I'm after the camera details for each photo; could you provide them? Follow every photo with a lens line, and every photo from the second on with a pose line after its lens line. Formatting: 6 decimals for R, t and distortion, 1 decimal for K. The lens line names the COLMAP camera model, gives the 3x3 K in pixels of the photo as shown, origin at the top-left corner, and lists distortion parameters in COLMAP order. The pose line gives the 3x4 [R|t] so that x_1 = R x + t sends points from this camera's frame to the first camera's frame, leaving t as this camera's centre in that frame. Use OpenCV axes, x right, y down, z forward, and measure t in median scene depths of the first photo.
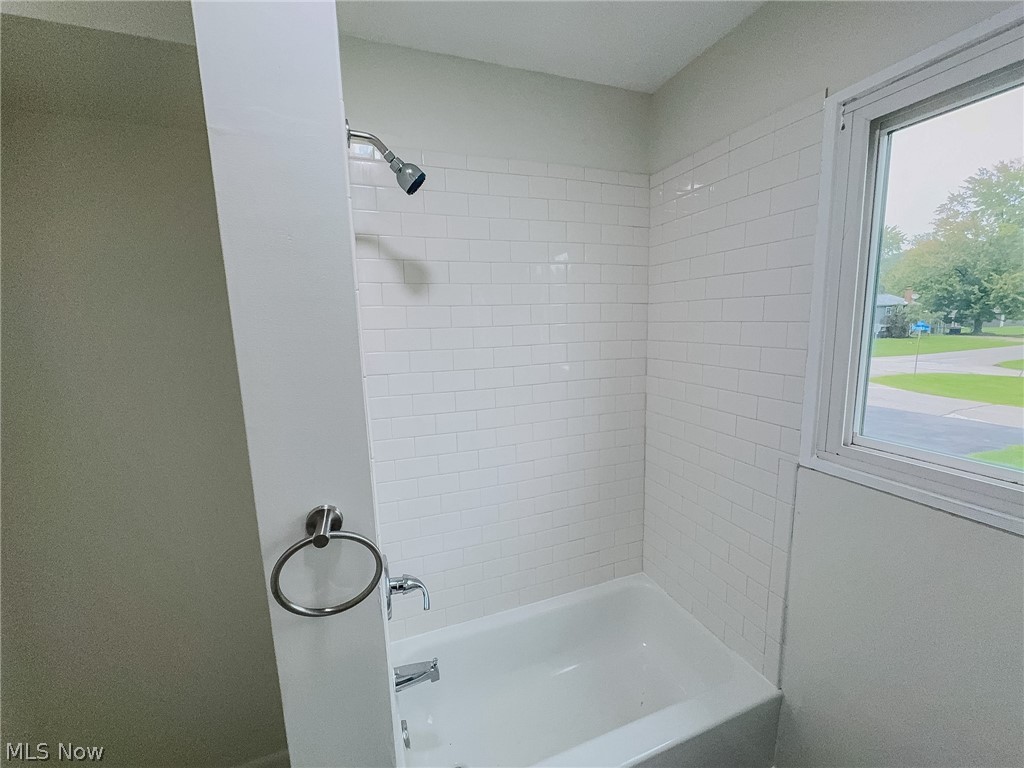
lens RADIAL K [[413.0, 0, 512.0], [0, 413.0, 384.0], [0, 0, 1]] dist [-0.001524, -0.000300]
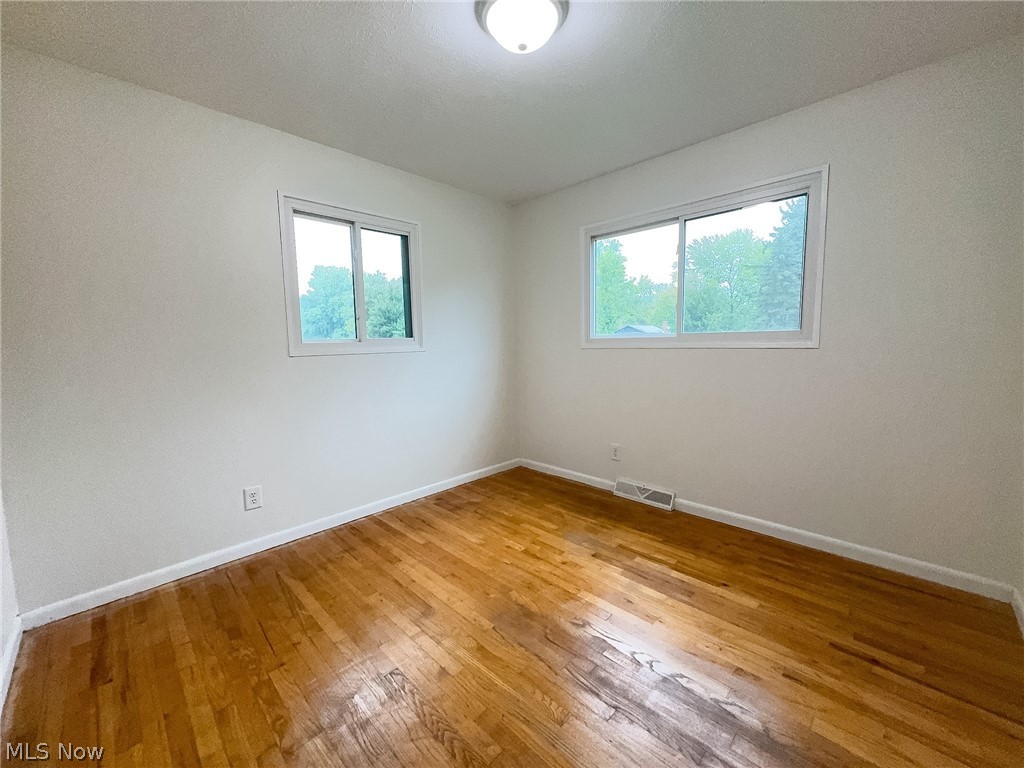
lens RADIAL K [[413.0, 0, 512.0], [0, 413.0, 384.0], [0, 0, 1]] dist [-0.001524, -0.000300]
pose [[0.918676, -0.029928, 0.393877, -0.077892], [0.054106, 0.997261, -0.050423, 0.050510], [-0.391289, 0.067633, 0.917779, -0.125343]]
